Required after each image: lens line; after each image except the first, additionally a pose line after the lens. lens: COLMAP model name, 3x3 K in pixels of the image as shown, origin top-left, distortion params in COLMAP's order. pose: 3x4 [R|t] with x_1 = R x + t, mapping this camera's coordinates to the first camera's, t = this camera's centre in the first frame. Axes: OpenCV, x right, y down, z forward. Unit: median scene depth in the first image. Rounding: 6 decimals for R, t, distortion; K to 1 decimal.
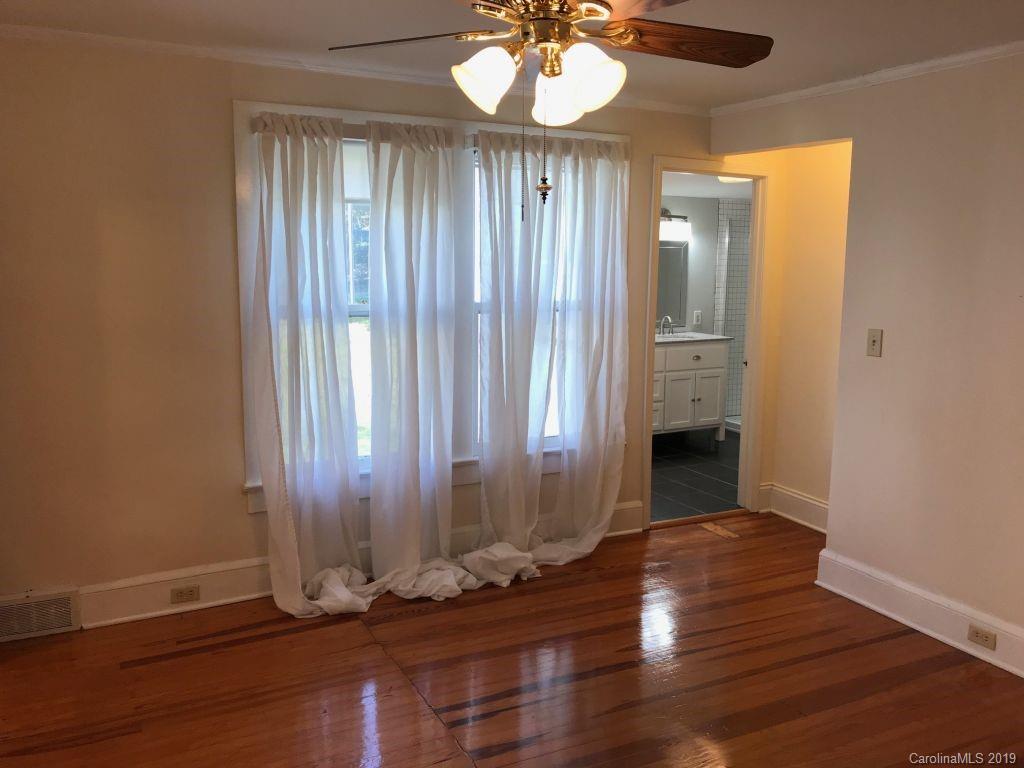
lens RADIAL K [[830.7, 0, 512.7], [0, 830.7, 383.9], [0, 0, 1]] dist [0.013273, -0.012064]
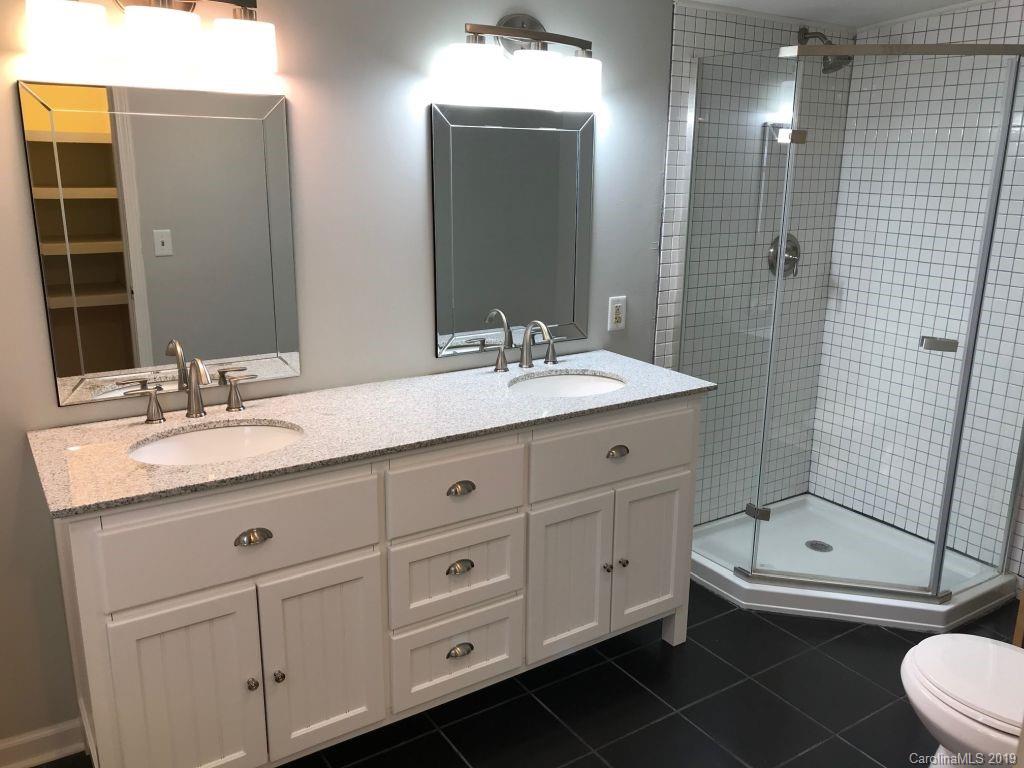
lens RADIAL K [[830.7, 0, 510.4], [0, 830.7, 379.7], [0, 0, 1]] dist [0.013273, -0.012064]
pose [[0.994317, -0.022377, 0.104081, 0.128791], [0.010341, 0.993338, 0.114770, -0.094546], [-0.105956, -0.113041, 0.987925, 0.606441]]
